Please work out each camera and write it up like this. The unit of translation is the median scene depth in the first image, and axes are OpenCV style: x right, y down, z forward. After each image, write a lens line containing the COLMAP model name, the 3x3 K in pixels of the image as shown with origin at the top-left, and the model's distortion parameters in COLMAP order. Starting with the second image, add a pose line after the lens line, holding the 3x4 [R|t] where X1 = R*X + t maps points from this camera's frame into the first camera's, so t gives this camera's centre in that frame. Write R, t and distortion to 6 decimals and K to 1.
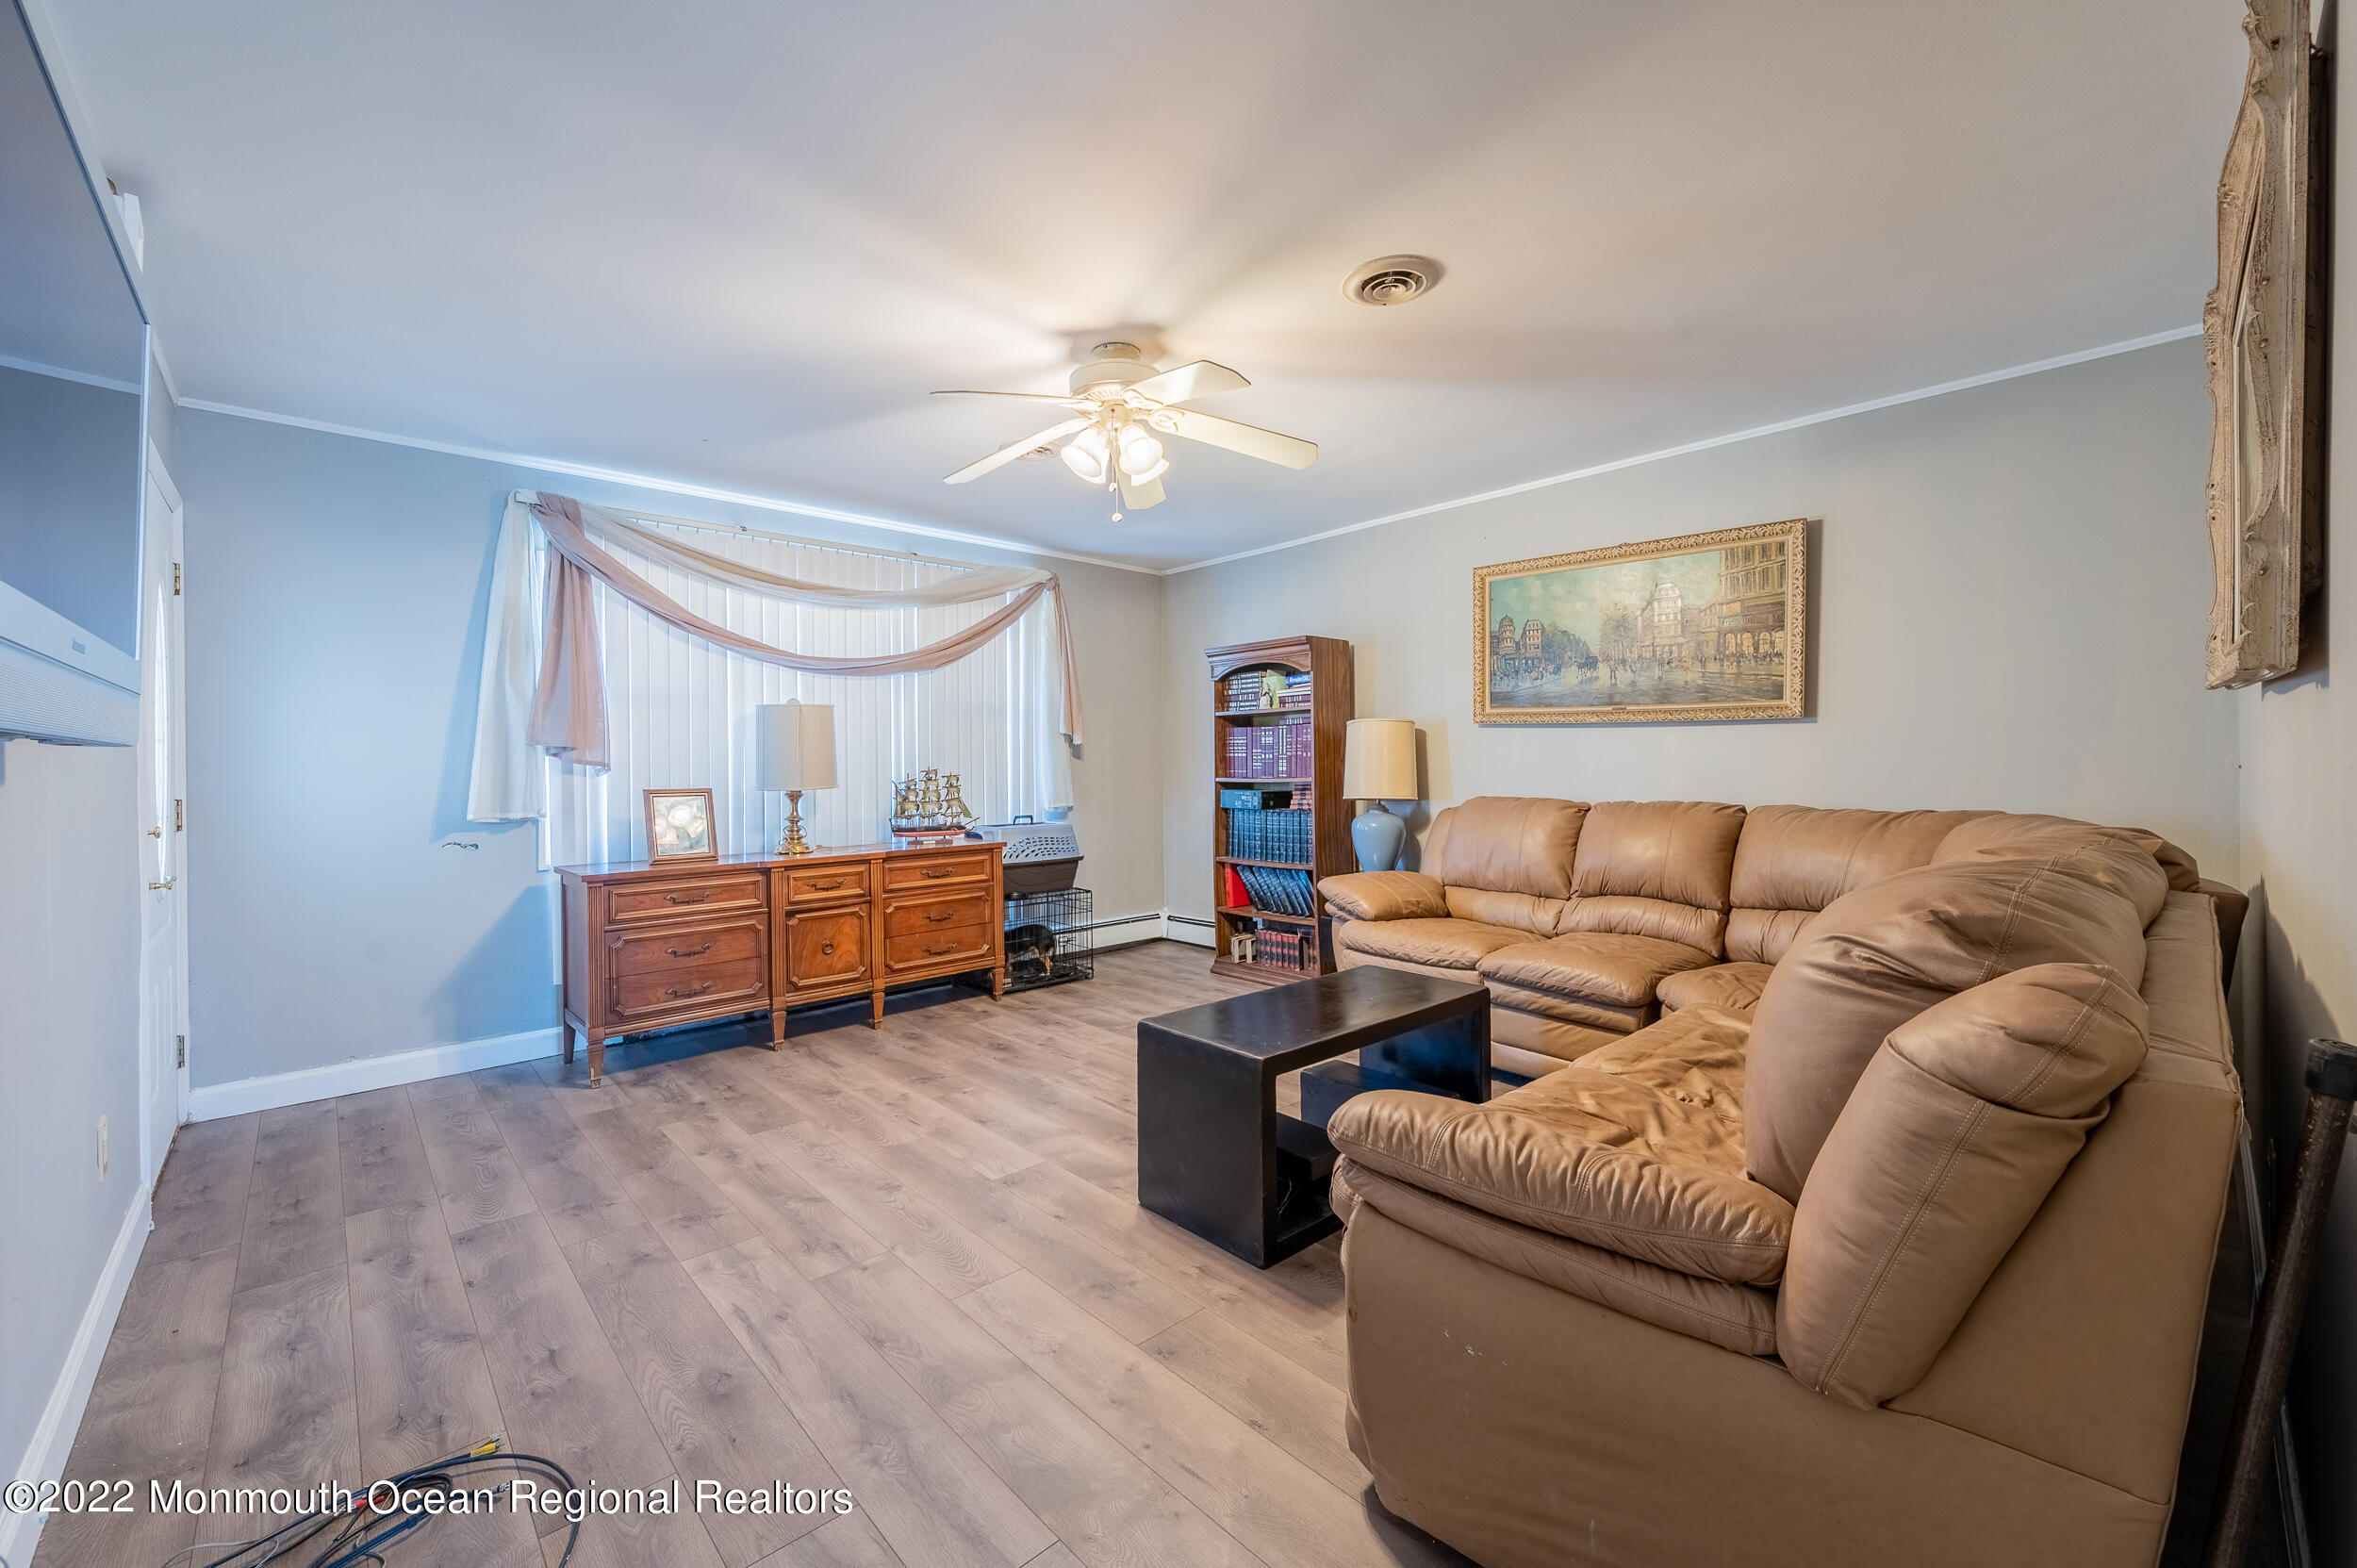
lens RADIAL K [[949.4, 0, 1156.8], [0, 949.4, 778.0], [0, 0, 1]] dist [0.000693, 0.000557]
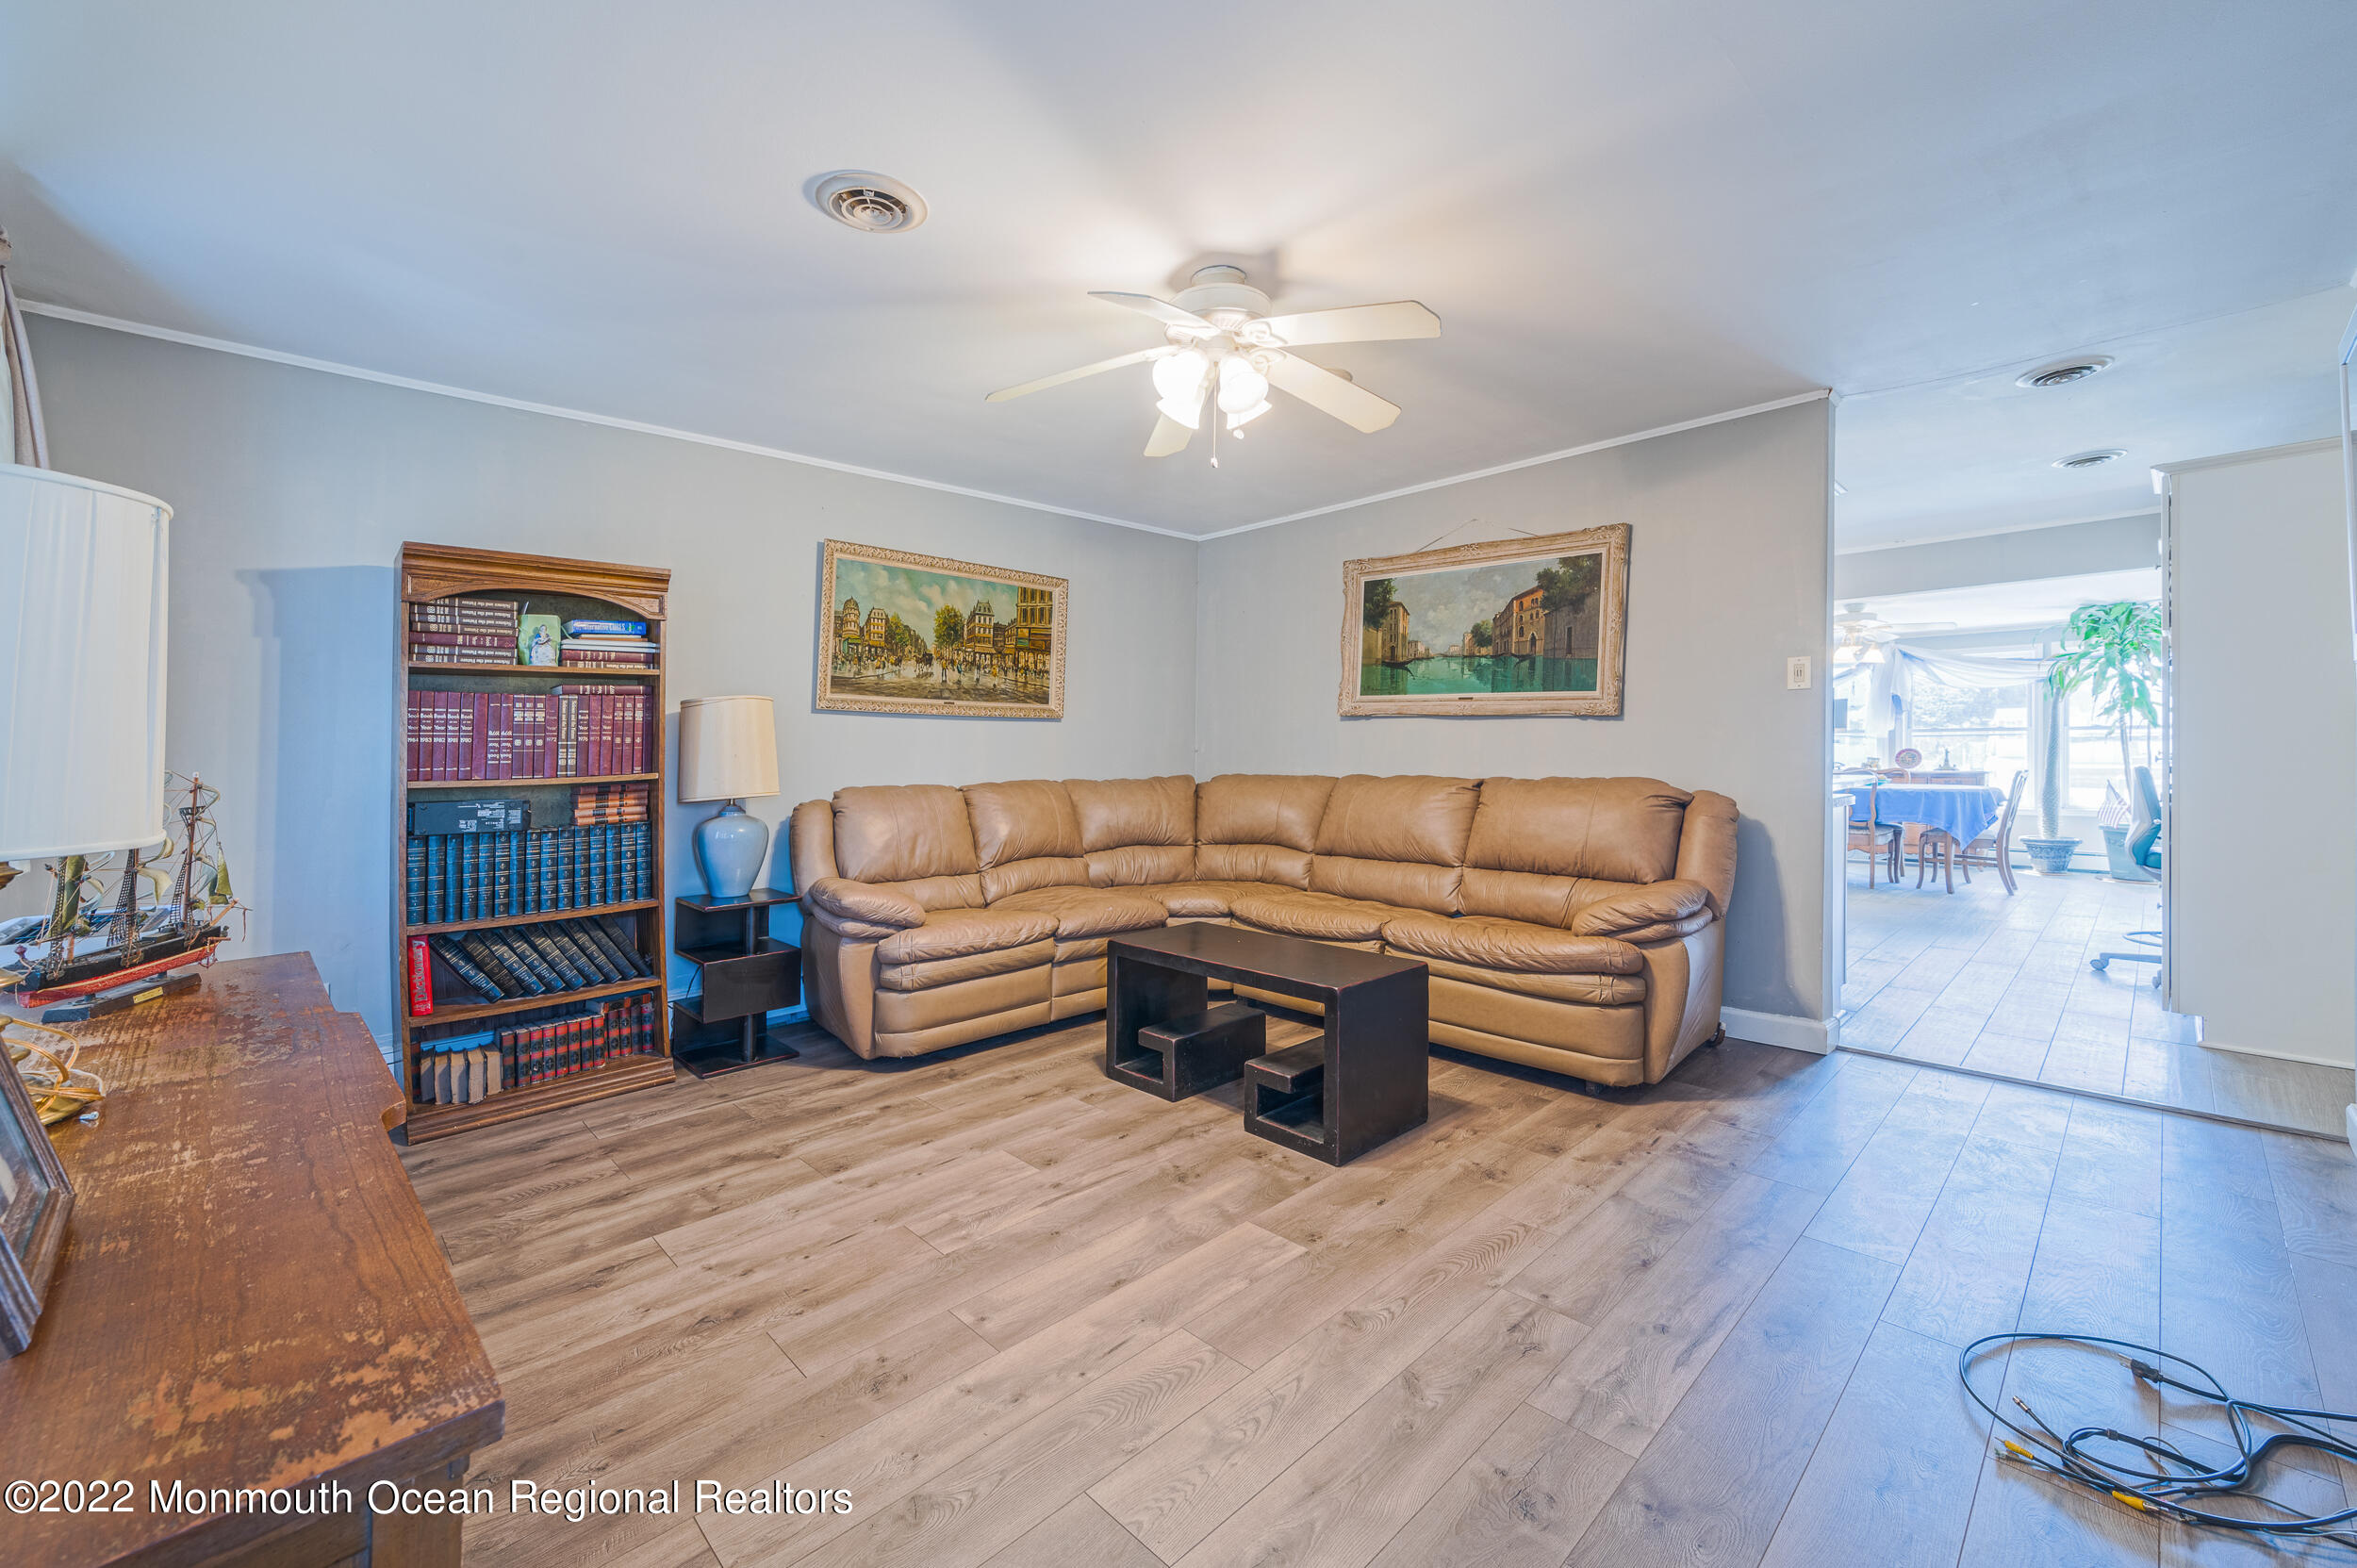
lens RADIAL K [[972.5, 0, 1181.5], [0, 972.5, 768.5], [0, 0, 1]] dist [0.001677, 0.000090]
pose [[-0.055073, -0.010638, 0.998426, -0.868253], [0.031824, 0.999417, 0.012404, -0.000706], [-0.997975, 0.032457, -0.054702, 0.997294]]
